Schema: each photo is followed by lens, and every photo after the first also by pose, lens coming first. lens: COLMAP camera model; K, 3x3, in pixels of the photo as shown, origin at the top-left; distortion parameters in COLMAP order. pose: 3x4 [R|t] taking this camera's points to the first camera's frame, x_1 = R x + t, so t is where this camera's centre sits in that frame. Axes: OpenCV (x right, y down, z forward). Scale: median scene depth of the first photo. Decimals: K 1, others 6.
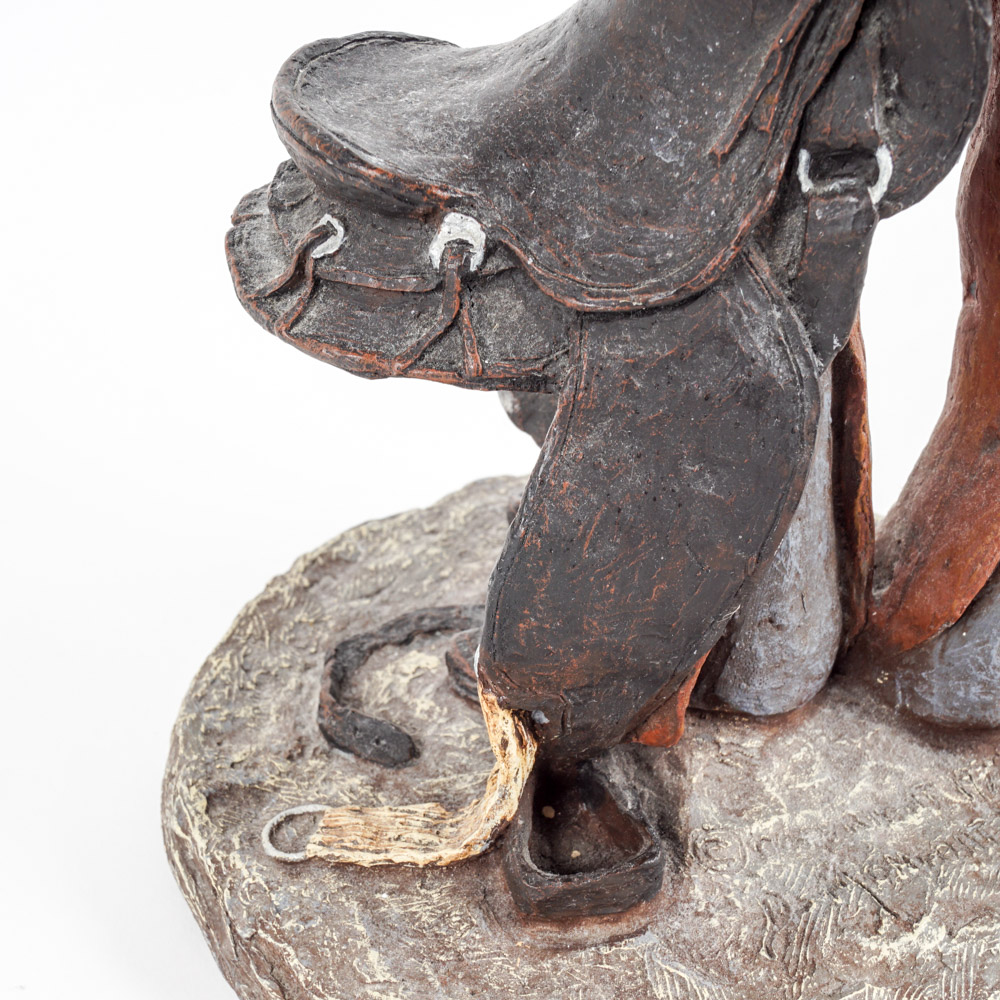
lens RADIAL K [[1796.9, 0, 433.6], [0, 1796.9, 501.9], [0, 0, 1]] dist [-0.053380, -0.023501]
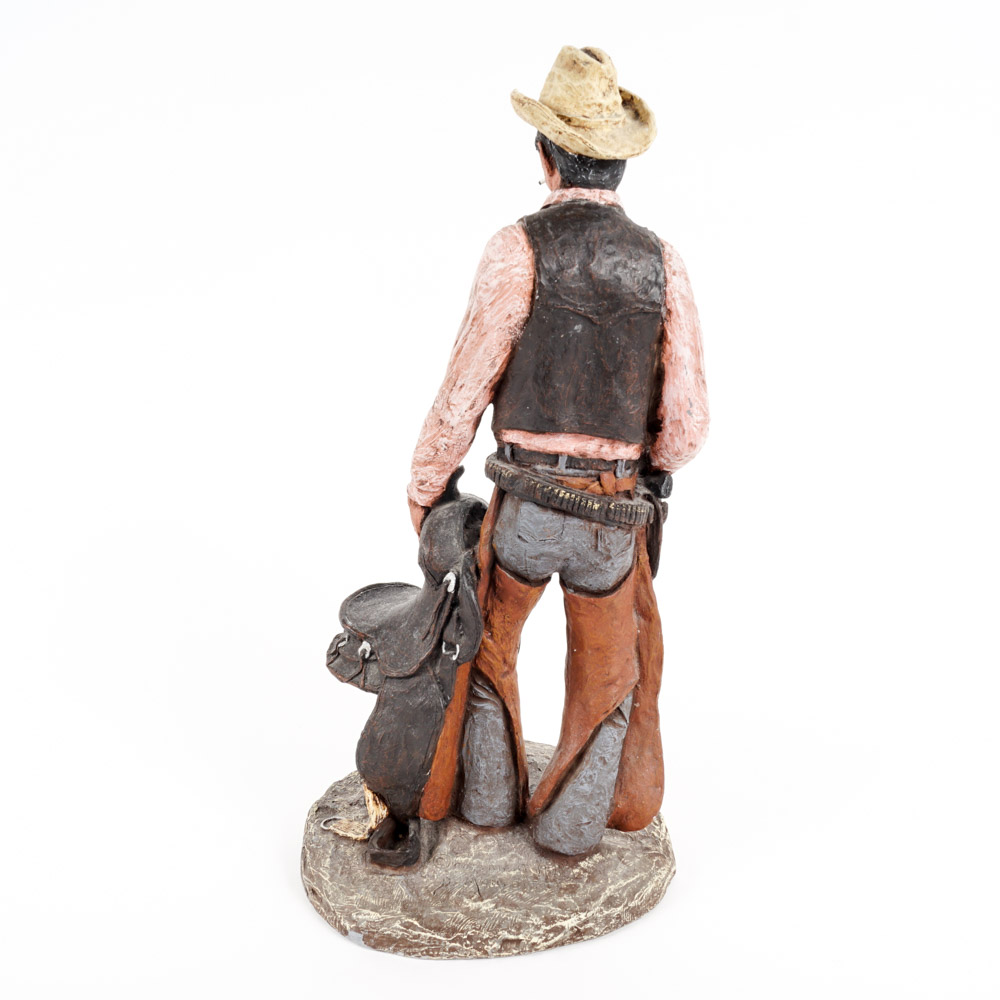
lens RADIAL K [[1433.9, 0, 500.0], [0, 1433.9, 500.0], [0, 0, 1]] dist [-0.007042, -0.008326]
pose [[0.866108, 0.131740, -0.482184, 1.378763], [-0.224439, 0.964430, -0.139645, -0.081136], [0.446636, 0.229169, 0.864869, -1.233727]]
